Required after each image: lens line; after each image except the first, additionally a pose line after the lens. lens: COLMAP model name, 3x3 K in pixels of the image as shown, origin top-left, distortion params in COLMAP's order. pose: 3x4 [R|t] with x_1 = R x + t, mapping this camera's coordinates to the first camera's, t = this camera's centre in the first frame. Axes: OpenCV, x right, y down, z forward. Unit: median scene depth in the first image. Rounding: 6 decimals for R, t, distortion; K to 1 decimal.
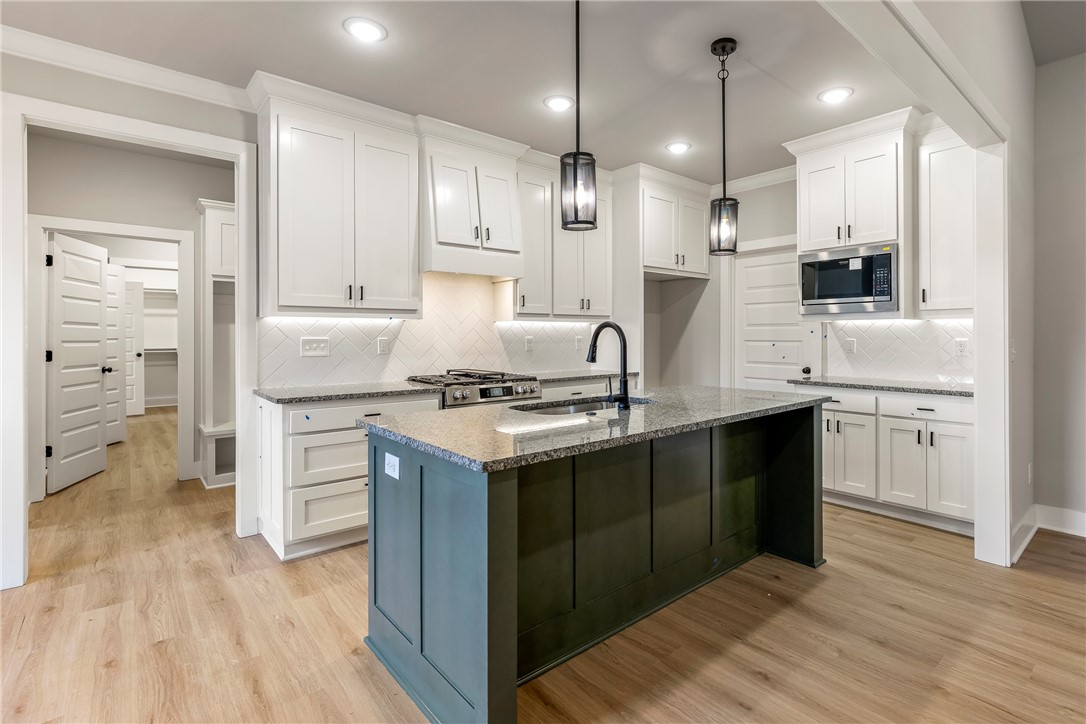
lens RADIAL K [[571.8, 0, 507.5], [0, 571.8, 339.0], [0, 0, 1]] dist [0.004163, 0.004580]
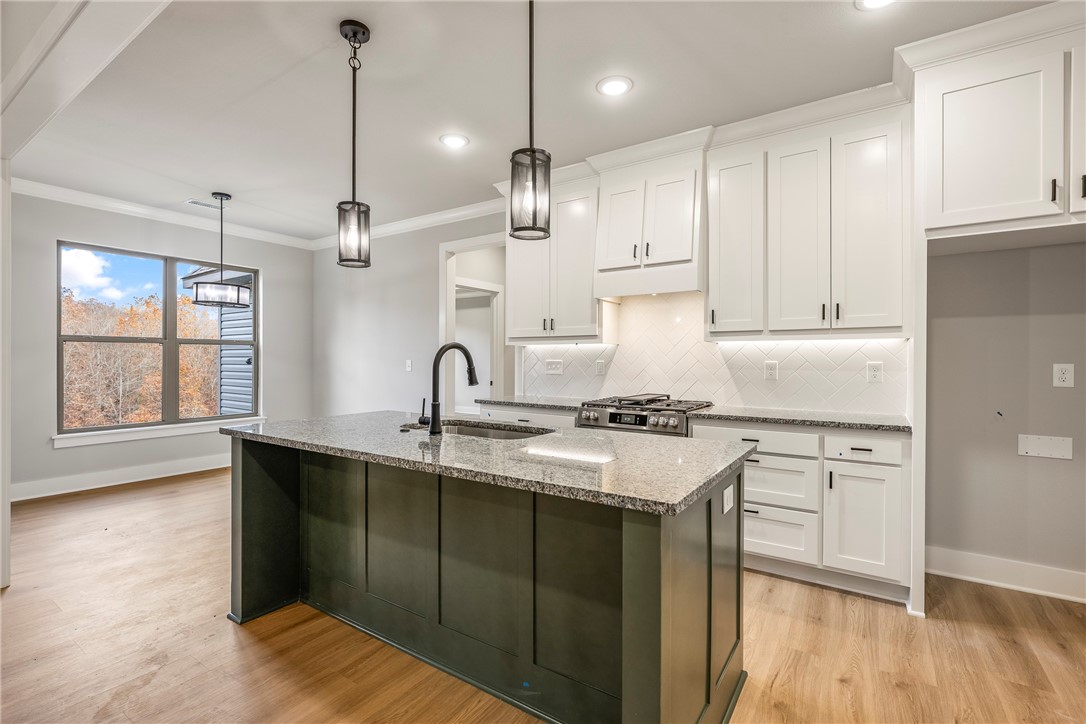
lens RADIAL K [[488.1, 0, 545.0], [0, 488.1, 361.0], [0, 0, 1]] dist [-0.000107, -0.000686]
pose [[0.273894, 0.004518, -0.961749, 0.732340], [-0.010969, 0.999939, 0.001574, -0.002118], [0.961697, 0.010118, 0.273927, 0.674447]]
